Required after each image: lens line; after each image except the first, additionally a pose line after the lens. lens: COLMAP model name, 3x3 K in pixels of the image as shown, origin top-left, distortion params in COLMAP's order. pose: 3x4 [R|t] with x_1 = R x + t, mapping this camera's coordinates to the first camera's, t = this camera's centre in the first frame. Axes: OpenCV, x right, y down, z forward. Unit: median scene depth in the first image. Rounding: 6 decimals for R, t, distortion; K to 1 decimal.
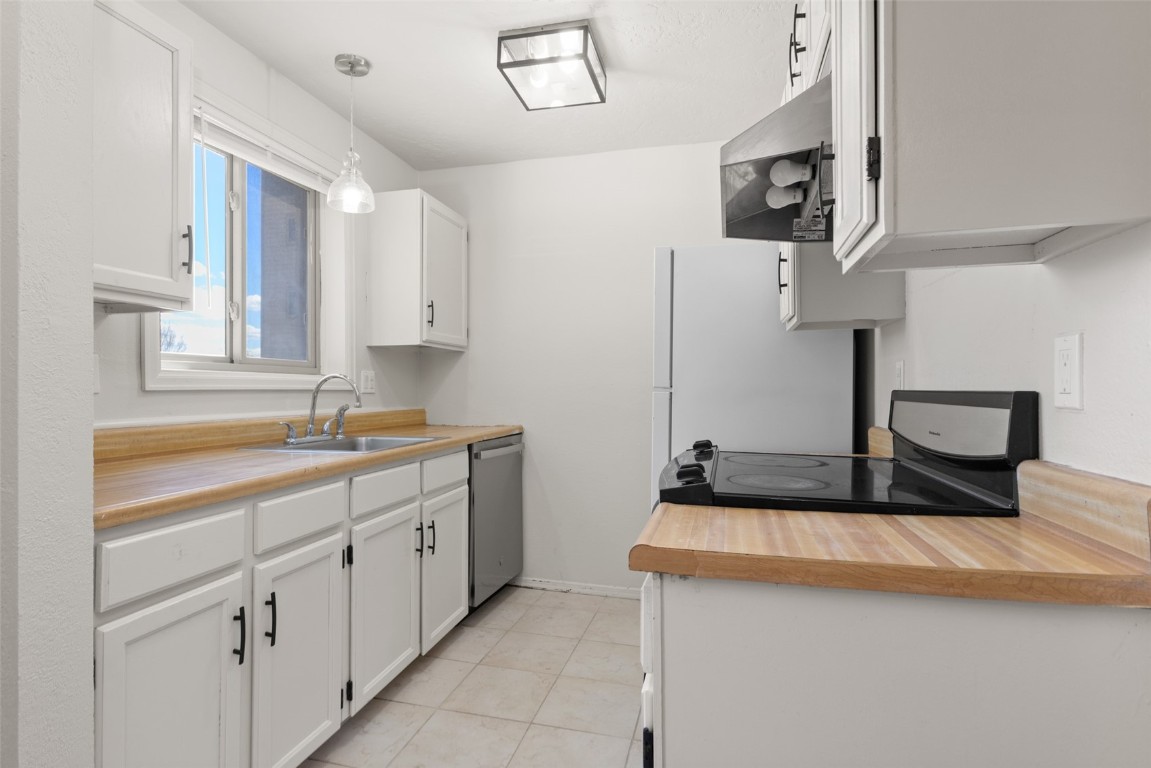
lens RADIAL K [[580.4, 0, 577.9], [0, 580.4, 386.4], [0, 0, 1]] dist [0.014268, 0.000758]
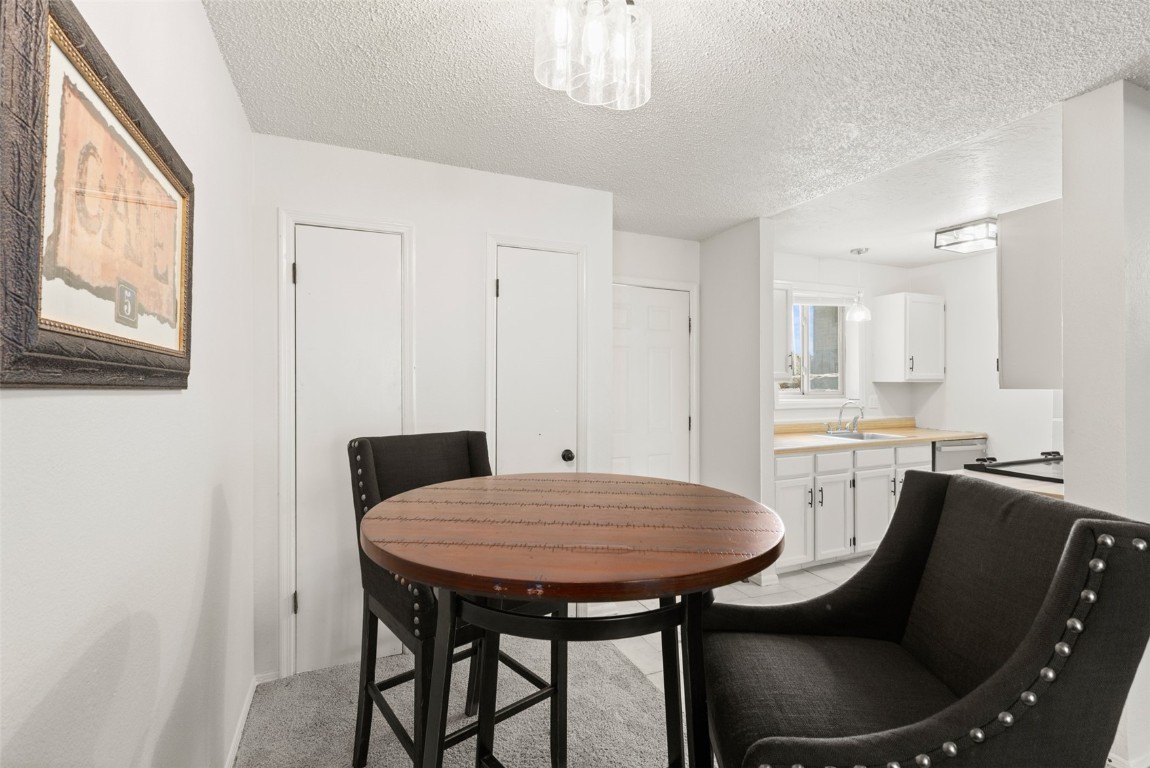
lens RADIAL K [[503.3, 0, 579.0], [0, 503.3, 377.7], [0, 0, 1]] dist [0.003829, 0.000068]
pose [[0.595411, -0.005908, -0.803400, 0.408443], [0.004269, 0.999982, -0.004189, -0.092885], [0.803410, -0.000935, 0.595425, -0.770358]]
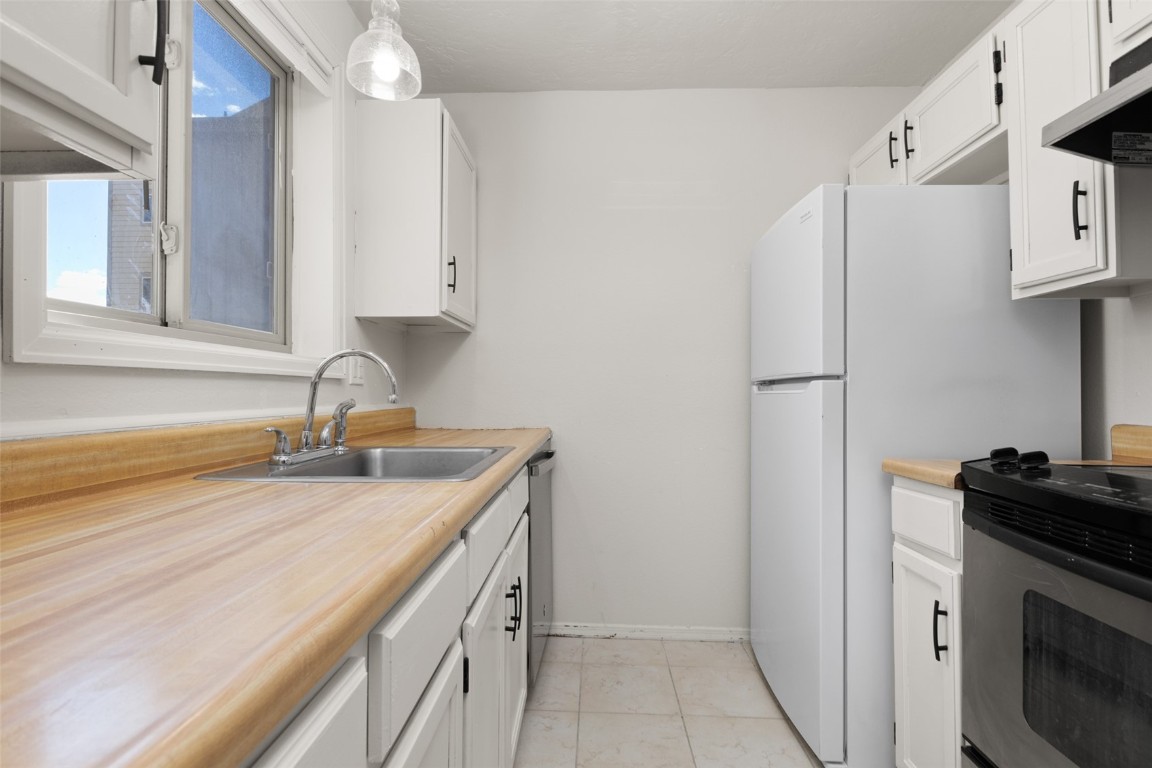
lens RADIAL K [[551.5, 0, 576.9], [0, 551.5, 384.5], [0, 0, 1]] dist [0.006131, 0.001599]
pose [[0.975694, 0.005714, 0.219061, -0.287250], [-0.003994, 0.999958, -0.008293, 0.018748], [-0.219099, 0.007216, 0.975676, 0.341034]]
